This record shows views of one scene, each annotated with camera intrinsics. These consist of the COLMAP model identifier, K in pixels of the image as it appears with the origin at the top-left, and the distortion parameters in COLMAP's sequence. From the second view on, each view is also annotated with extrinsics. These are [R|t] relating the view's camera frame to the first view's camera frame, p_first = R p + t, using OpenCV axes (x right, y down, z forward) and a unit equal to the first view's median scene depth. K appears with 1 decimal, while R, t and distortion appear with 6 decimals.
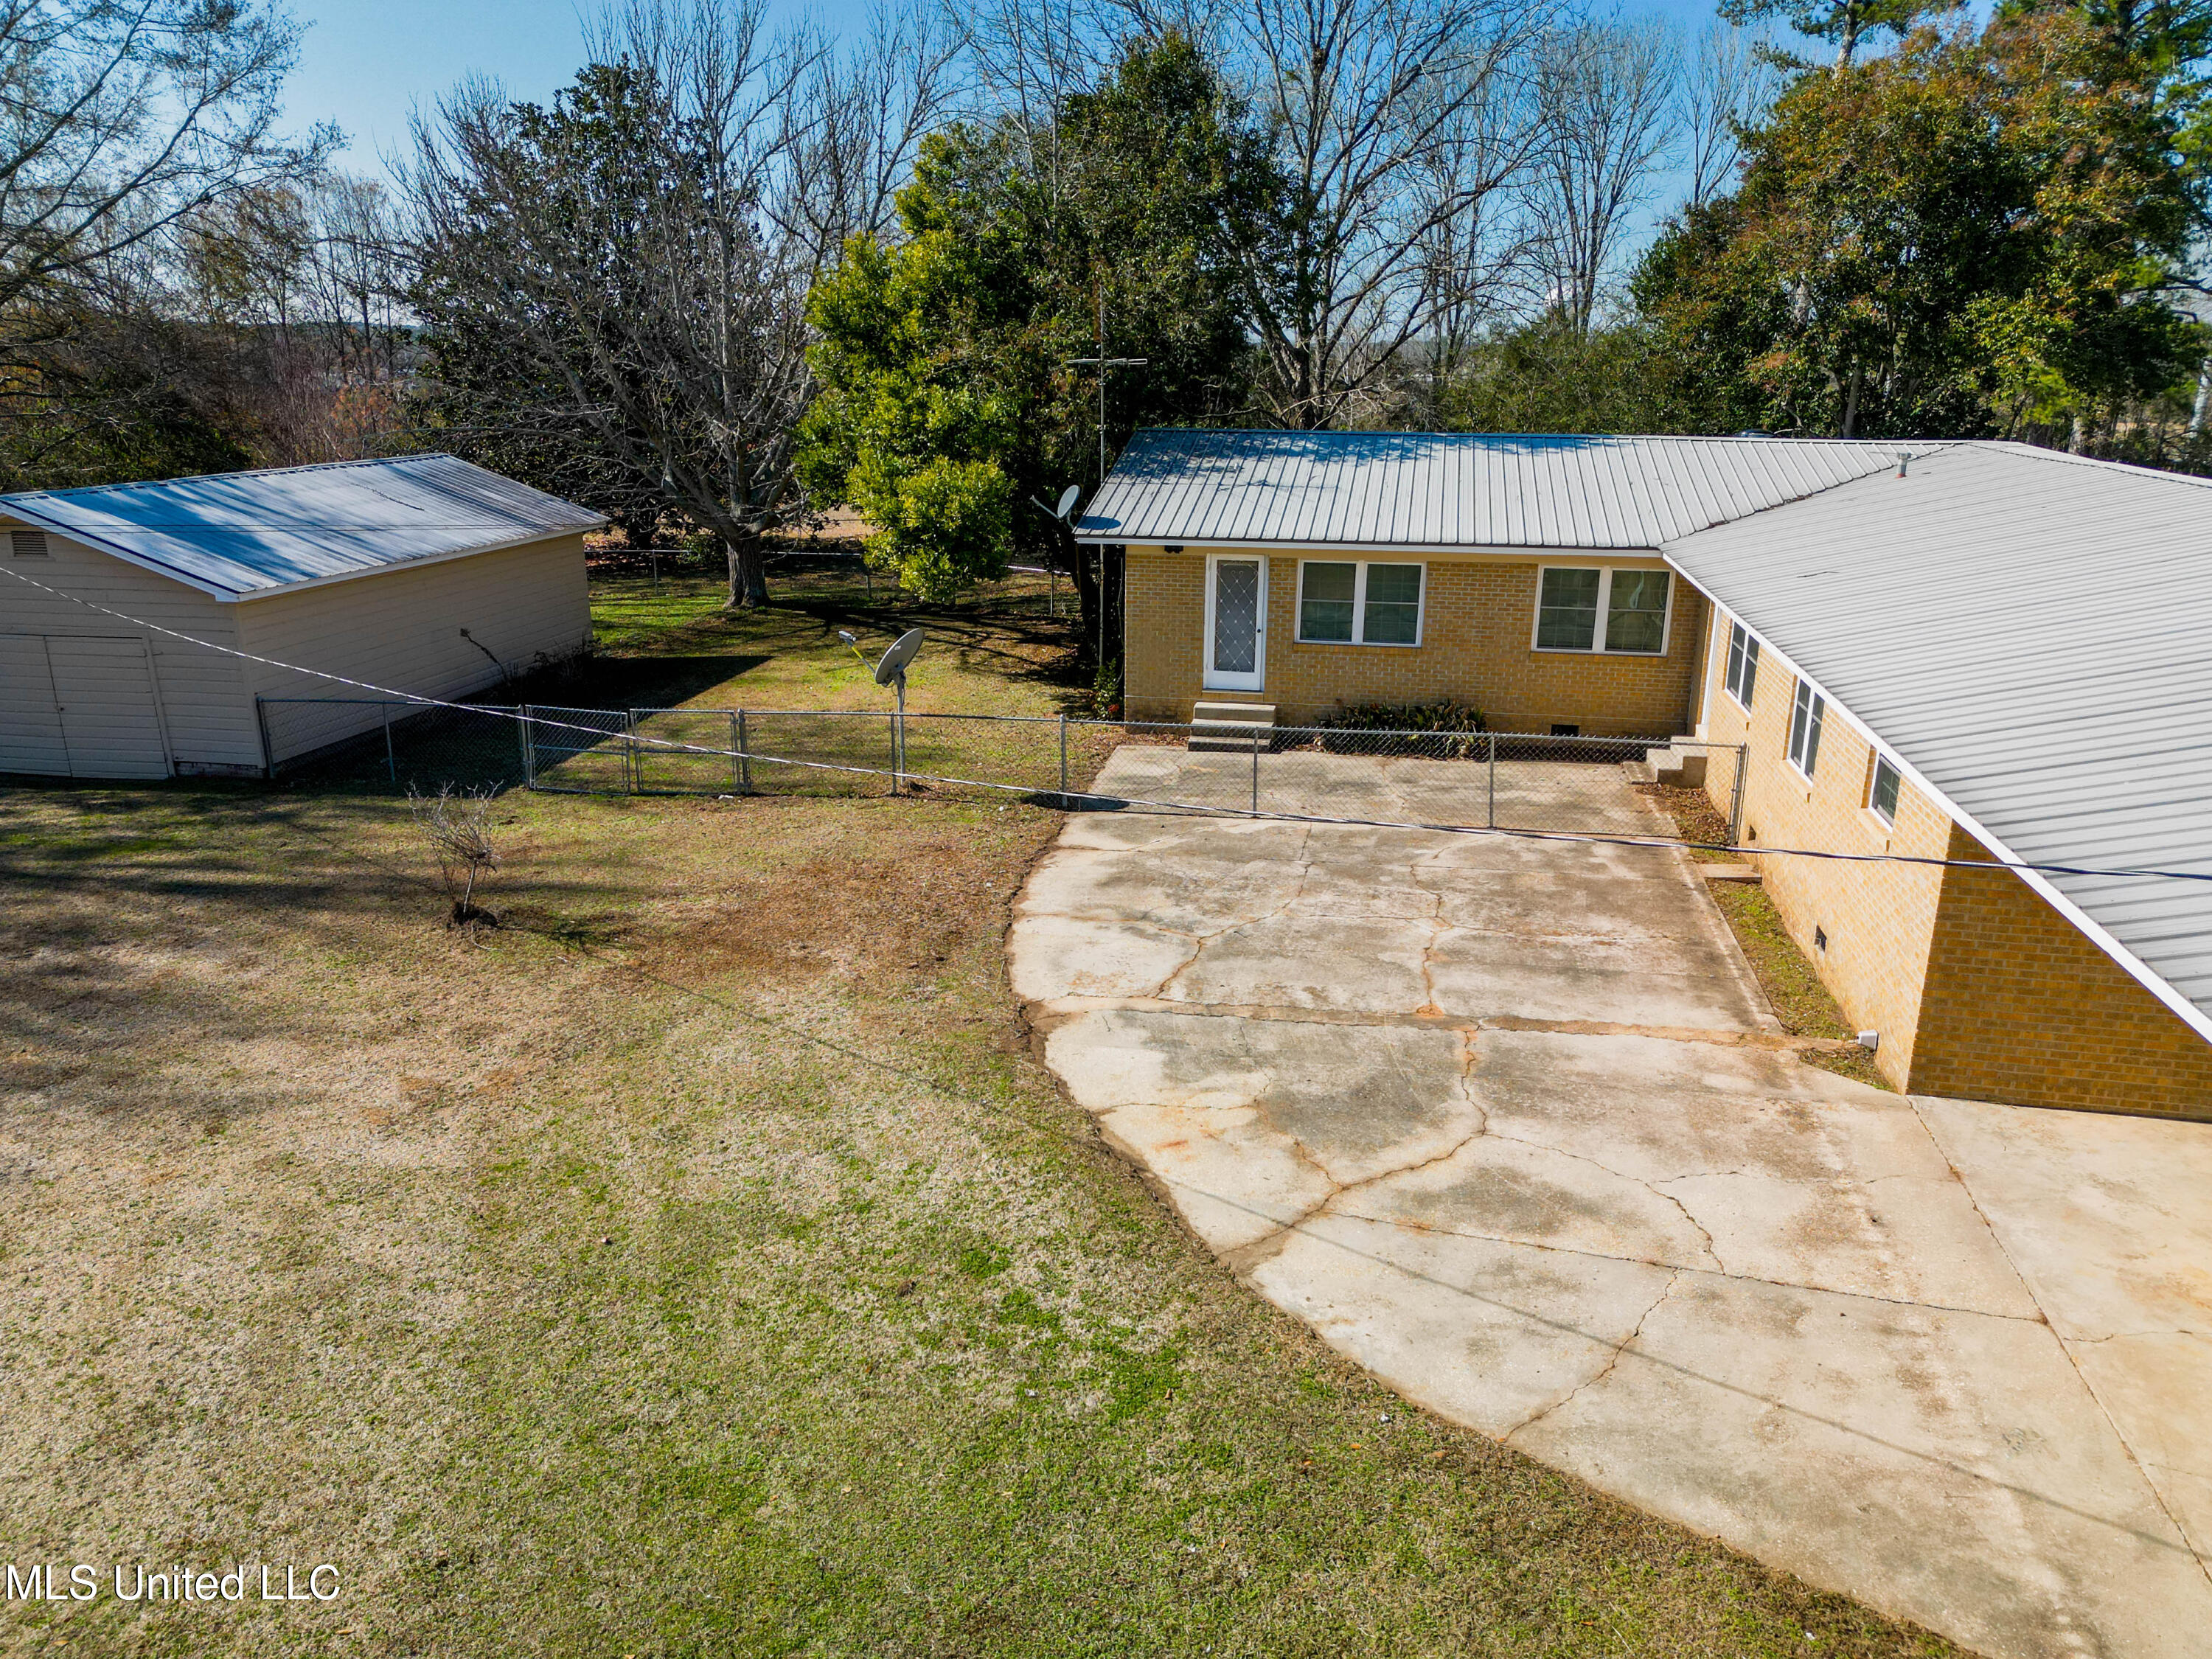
lens RADIAL K [[1545.4, 0, 1112.9], [0, 1545.4, 806.2], [0, 0, 1]] dist [0.086550, -0.075250]
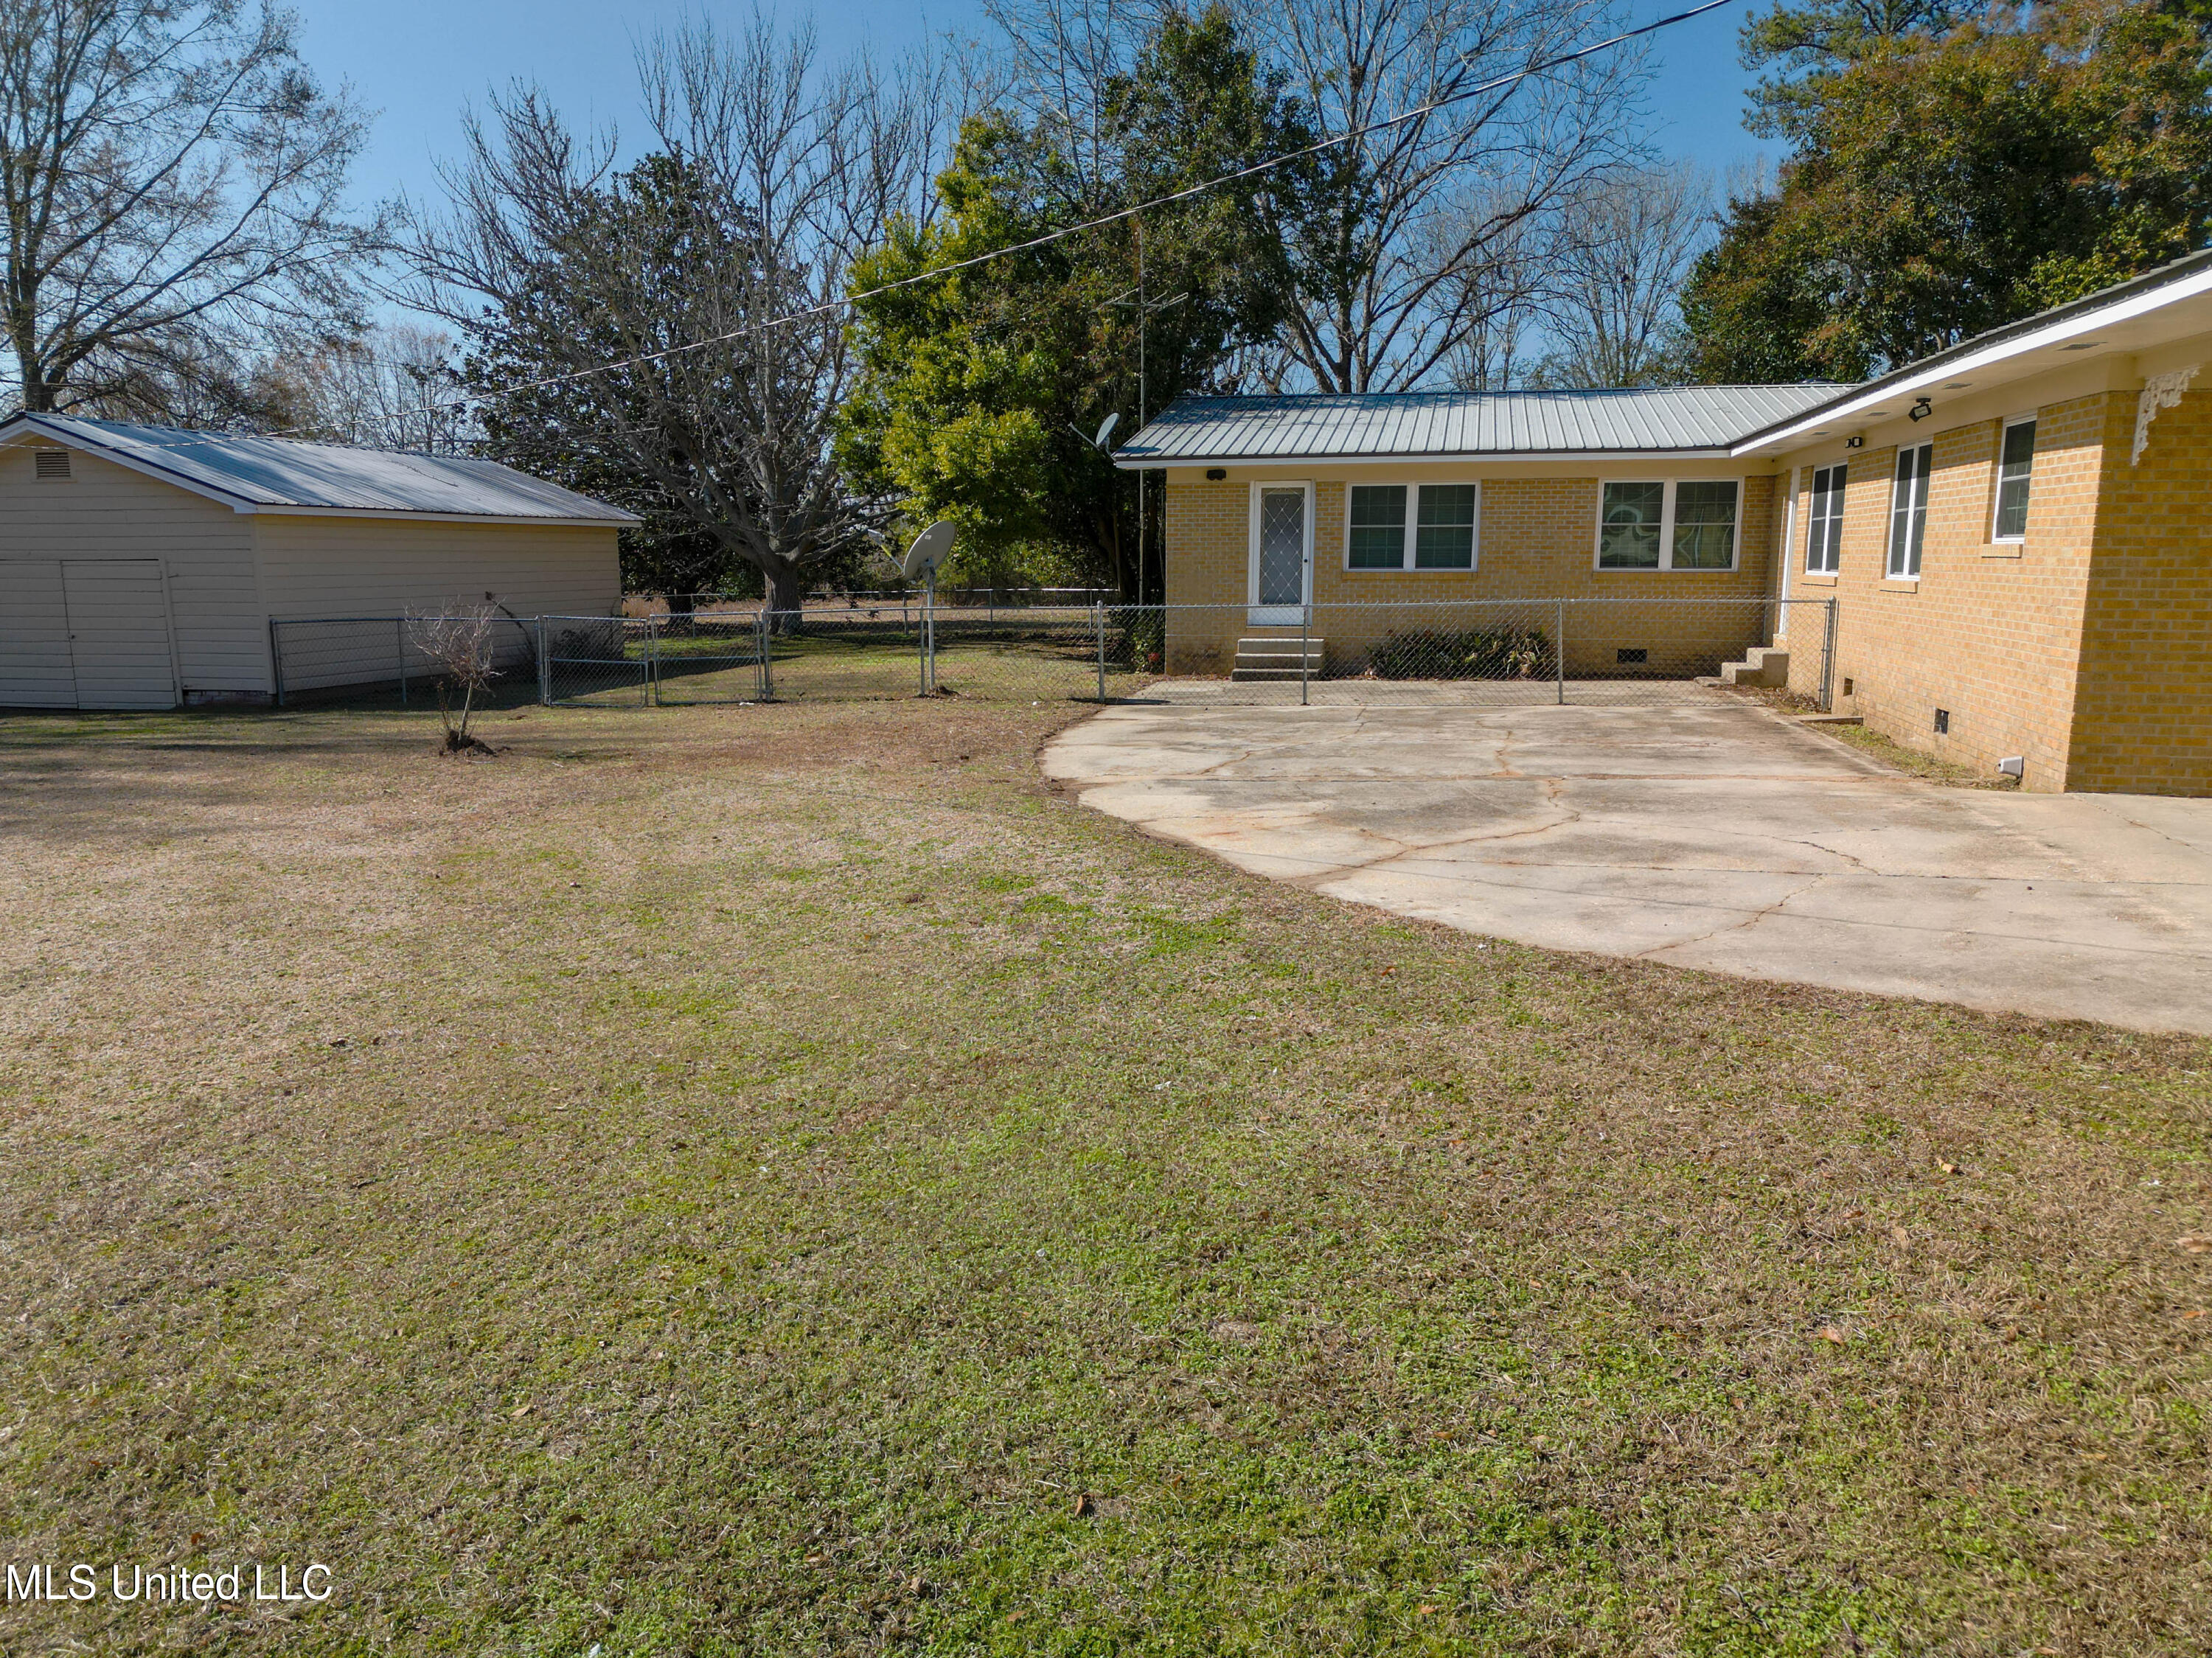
lens RADIAL K [[1540.7, 0, 1115.5], [0, 1540.7, 824.3], [0, 0, 1]] dist [0.083887, -0.079260]
pose [[0.999690, -0.002580, -0.024769, -0.000056], [-0.000105, 0.994173, -0.107793, 0.165928], [0.024903, 0.107762, 0.993865, 0.069285]]
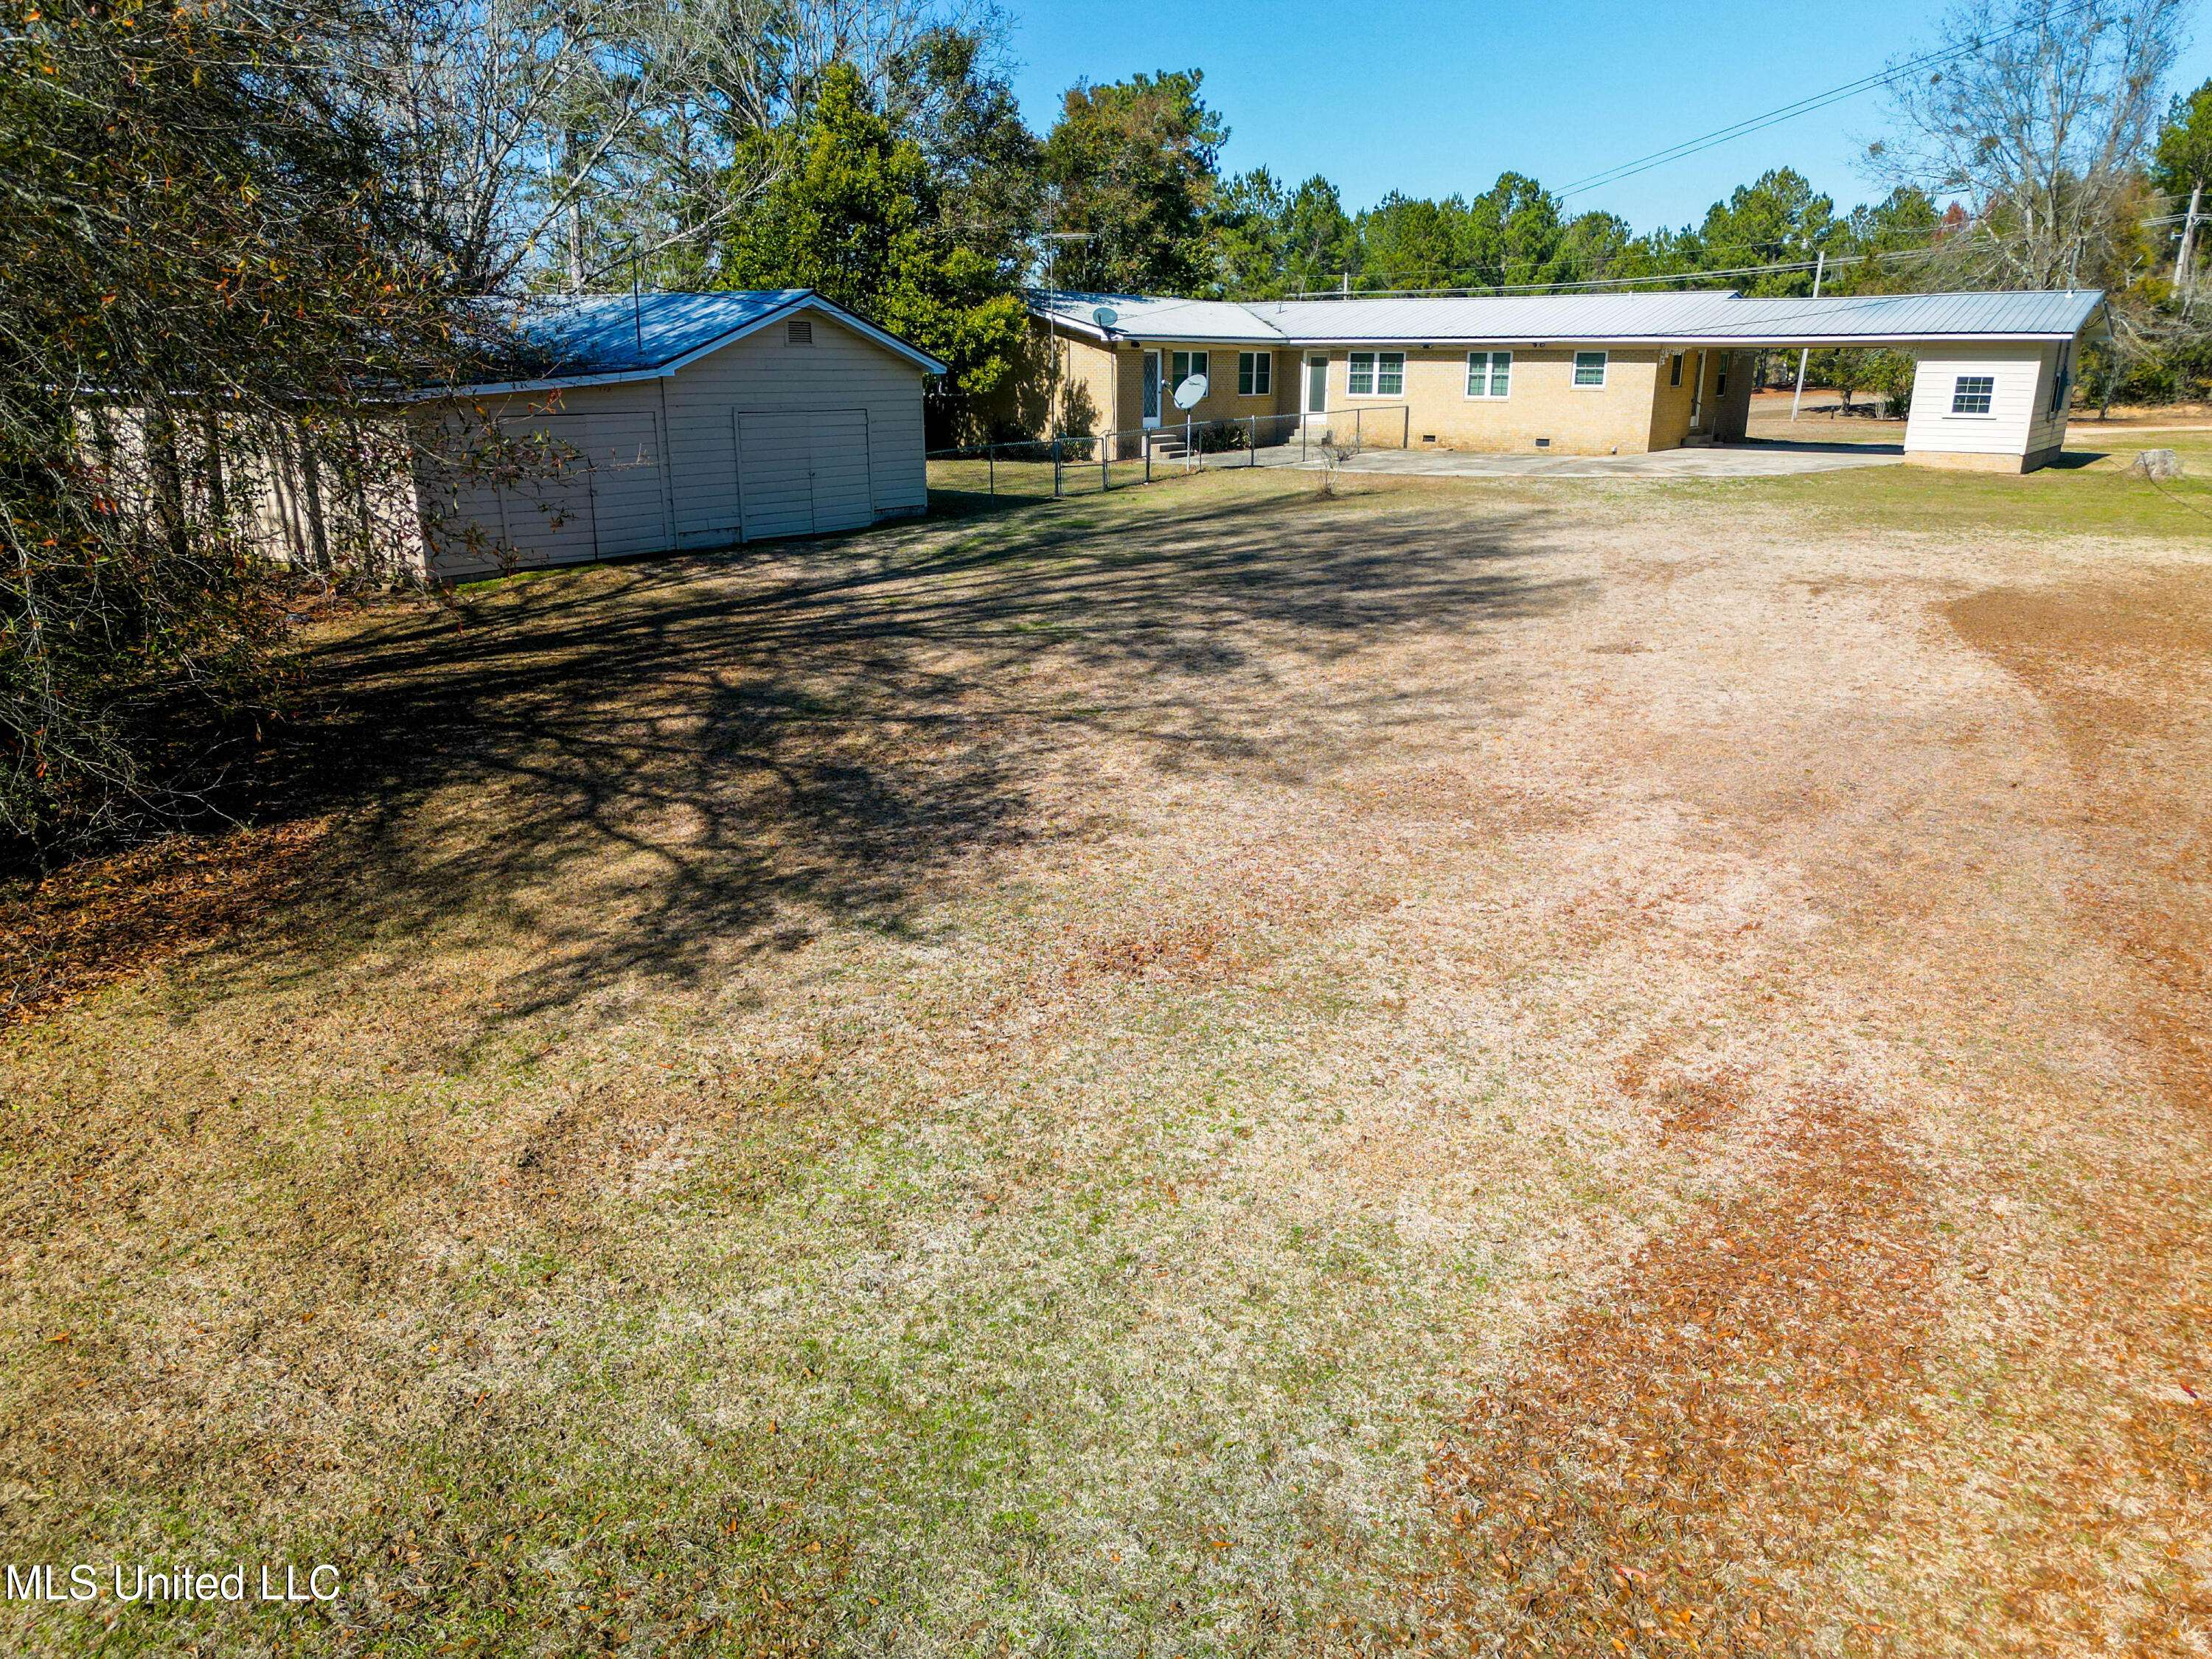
lens RADIAL K [[1509.9, 0, 1107.2], [0, 1509.9, 818.1], [0, 0, 1]] dist [0.061774, -0.037328]
pose [[0.441061, -0.264845, 0.857509, -1.738371], [0.243543, 0.954934, 0.169668, 0.051527], [-0.863801, 0.134007, 0.485686, 0.279581]]
